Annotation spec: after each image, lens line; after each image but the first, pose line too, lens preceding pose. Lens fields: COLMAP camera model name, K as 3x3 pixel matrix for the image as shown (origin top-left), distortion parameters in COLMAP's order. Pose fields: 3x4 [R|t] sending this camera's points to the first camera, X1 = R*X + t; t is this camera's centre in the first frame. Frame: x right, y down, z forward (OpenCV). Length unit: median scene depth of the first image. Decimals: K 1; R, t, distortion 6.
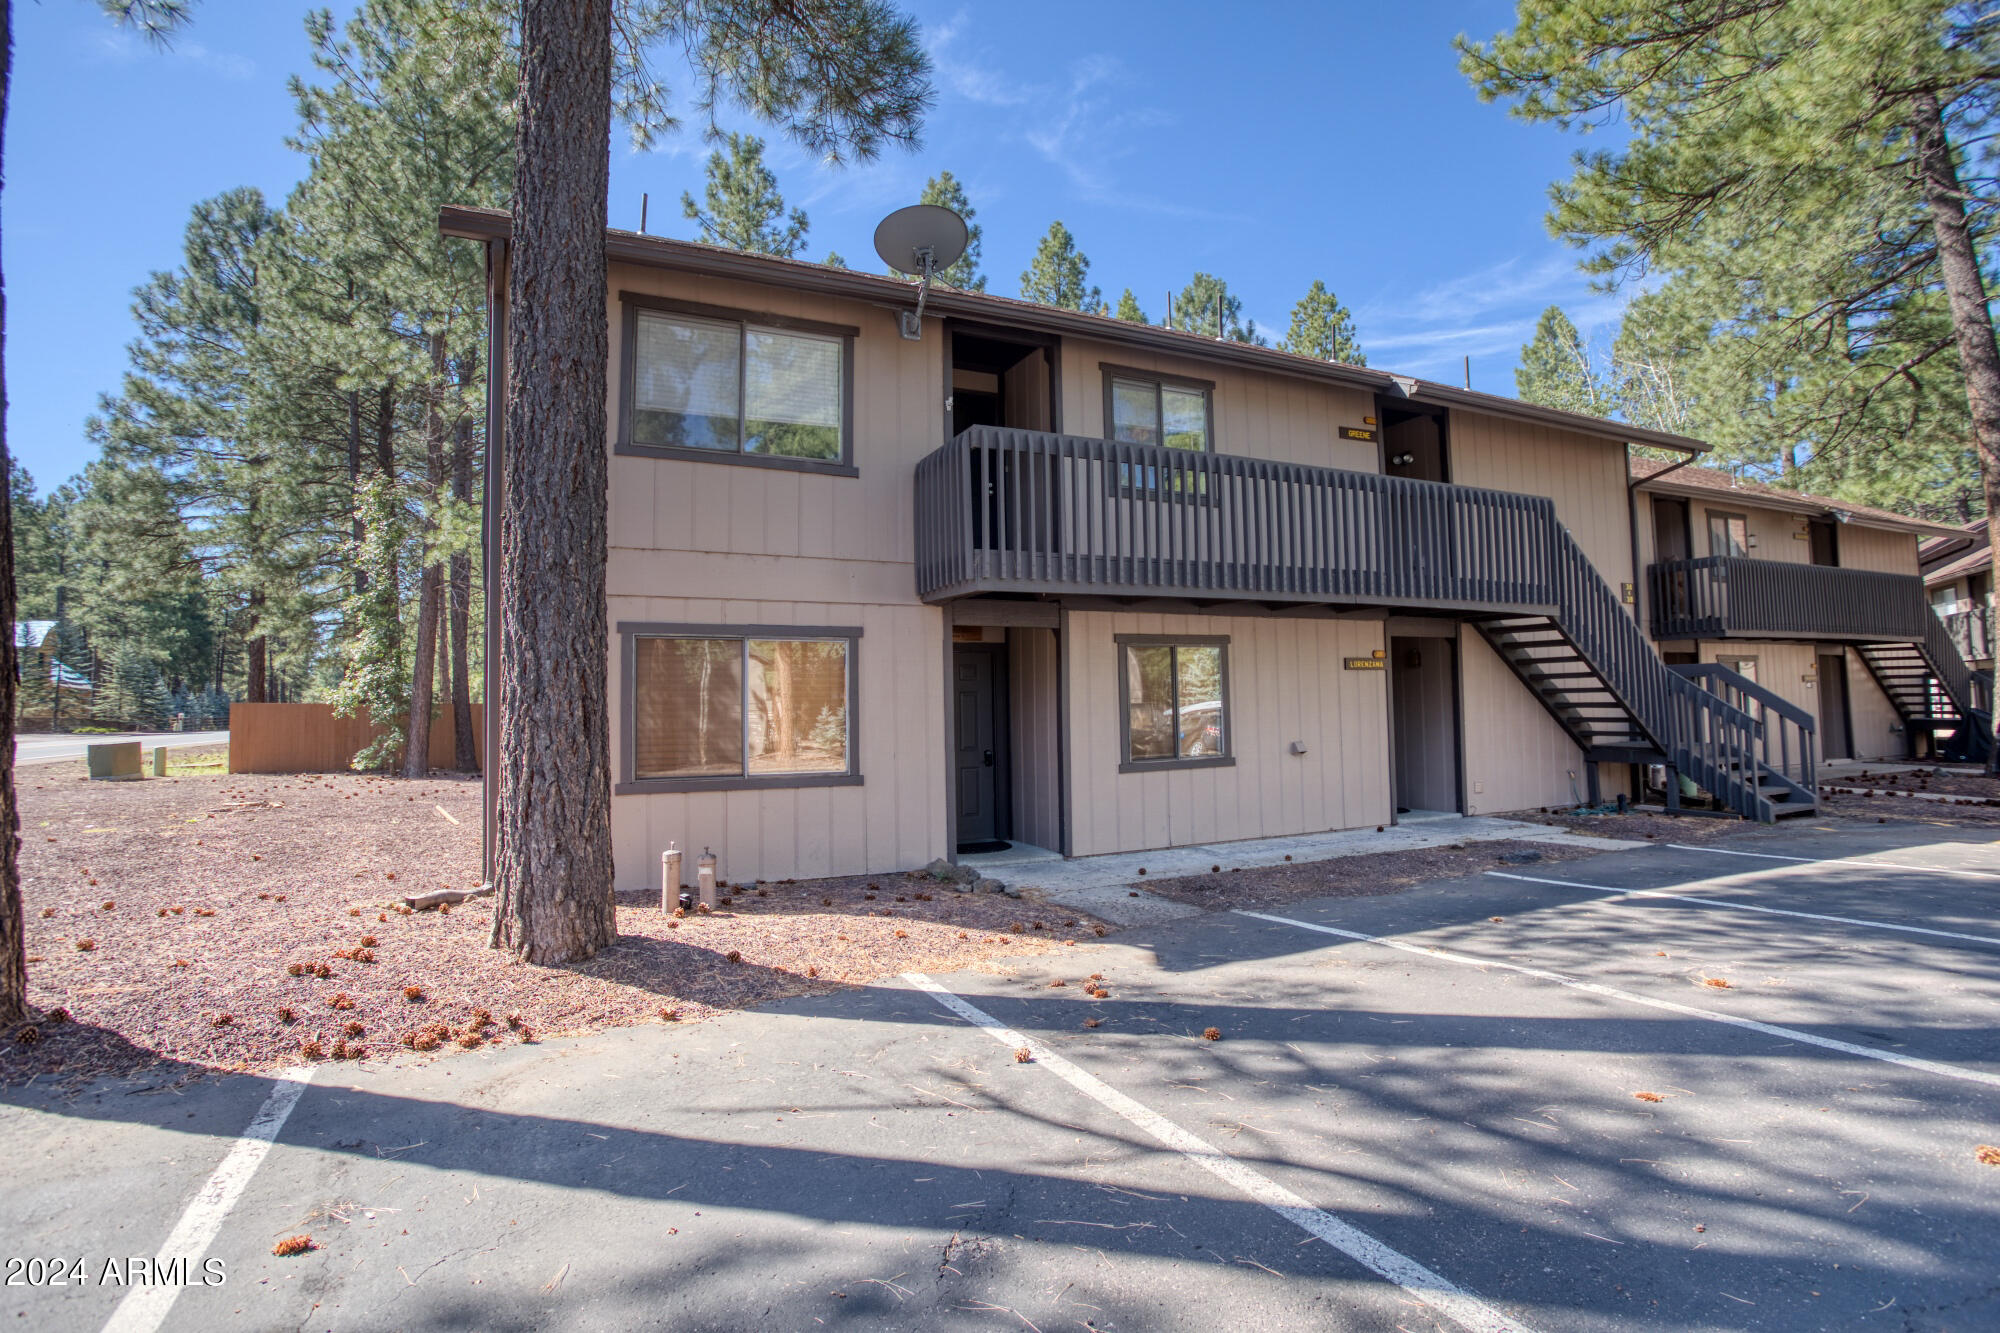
lens RADIAL K [[967.5, 0, 920.9], [0, 967.5, 651.0], [0, 0, 1]] dist [-0.058077, 0.016580]
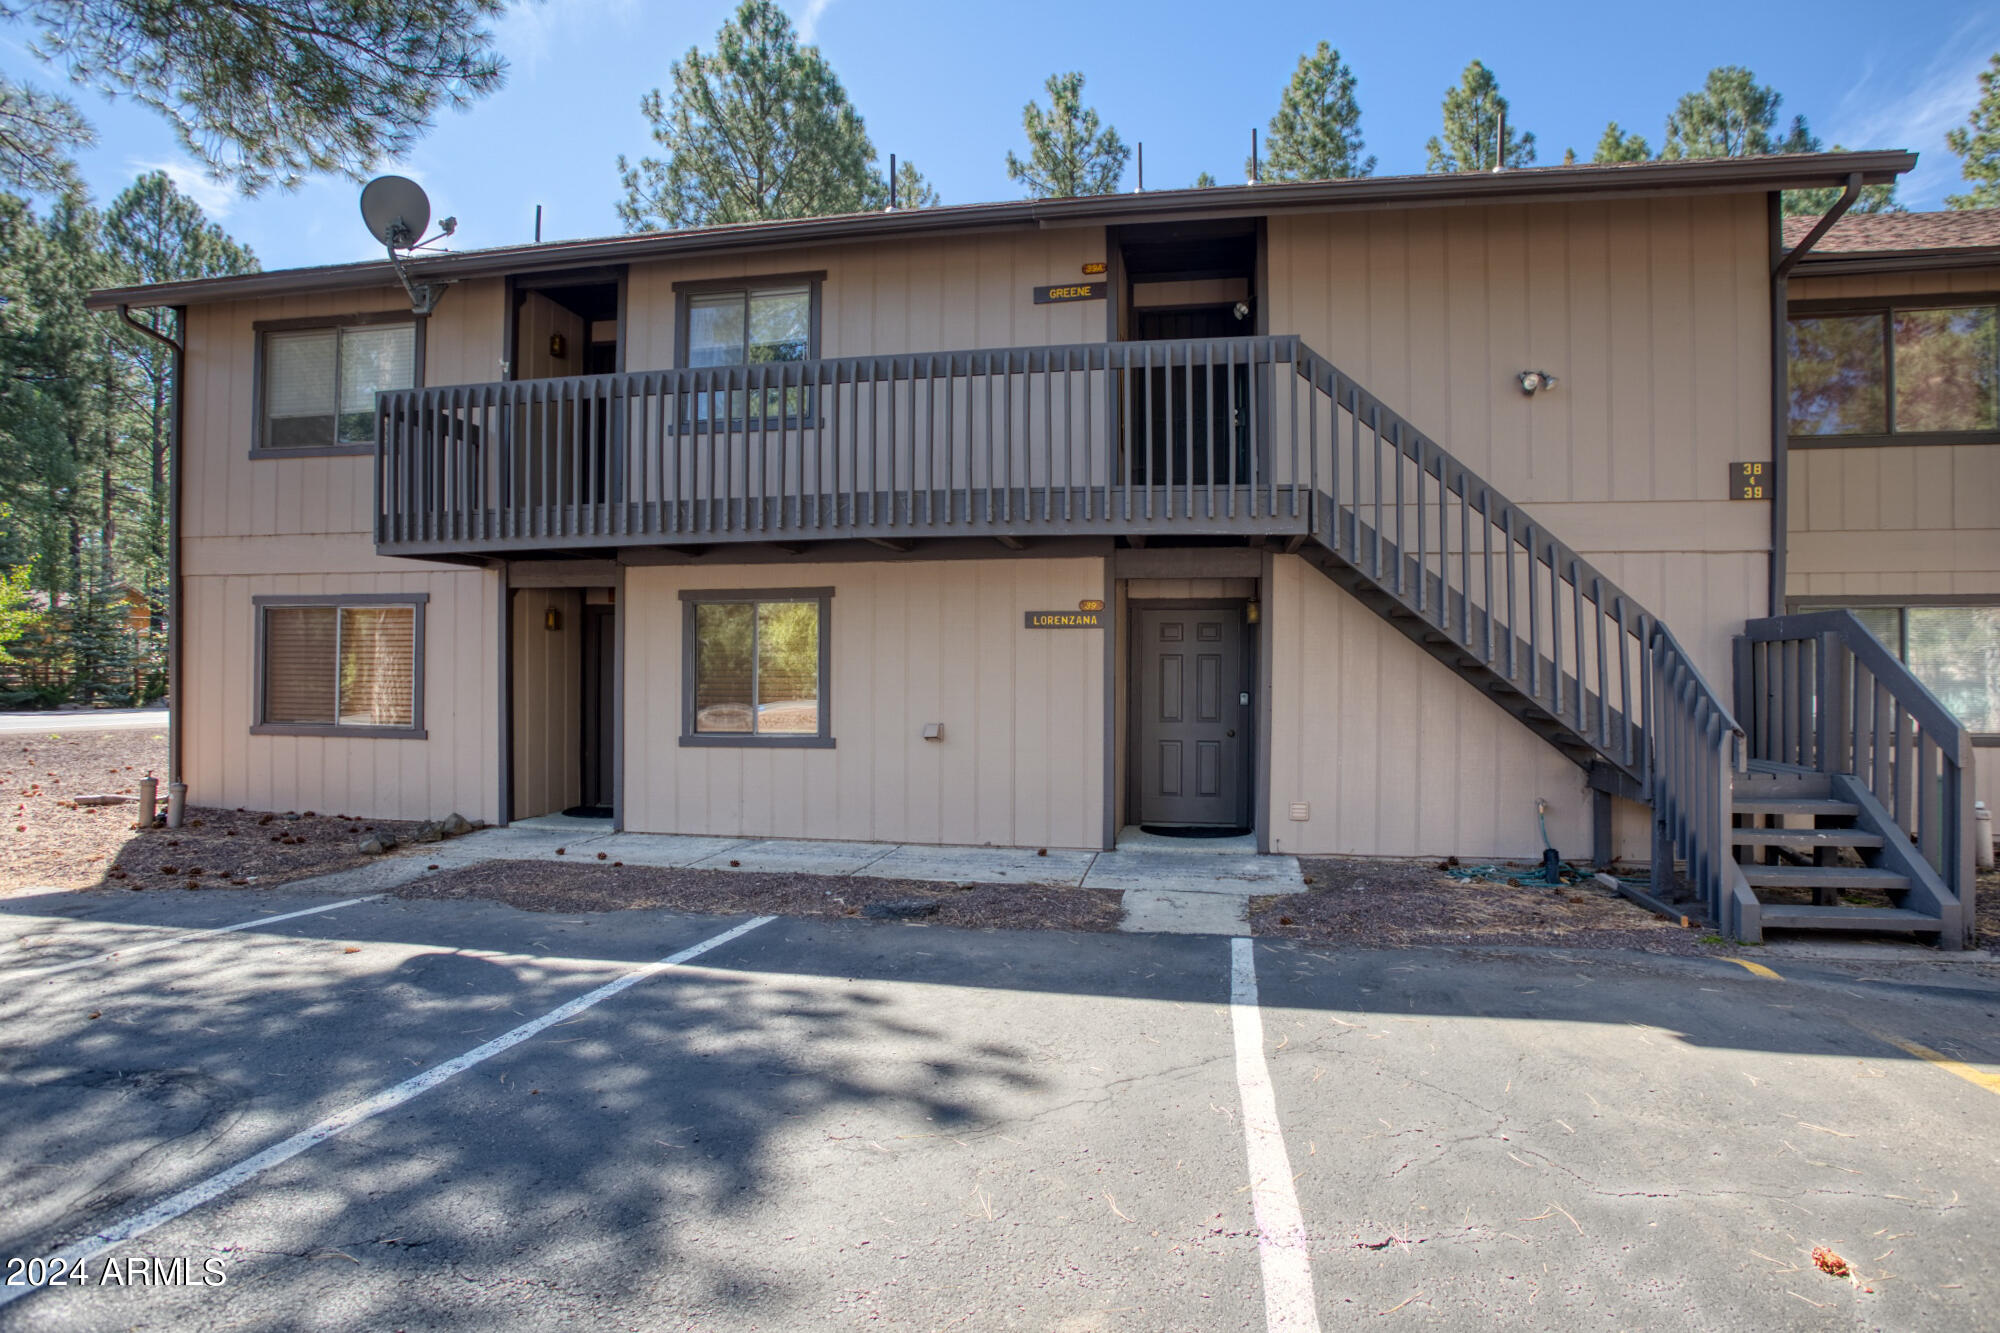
lens RADIAL K [[967.5, 0, 997.4], [0, 967.5, 662.5], [0, 0, 1]] dist [-0.058077, 0.016580]
pose [[0.829124, 0.012457, -0.558926, 0.855983], [0.017017, 0.998726, 0.047501, 0.011052], [0.558806, -0.048896, 0.827856, 0.392608]]
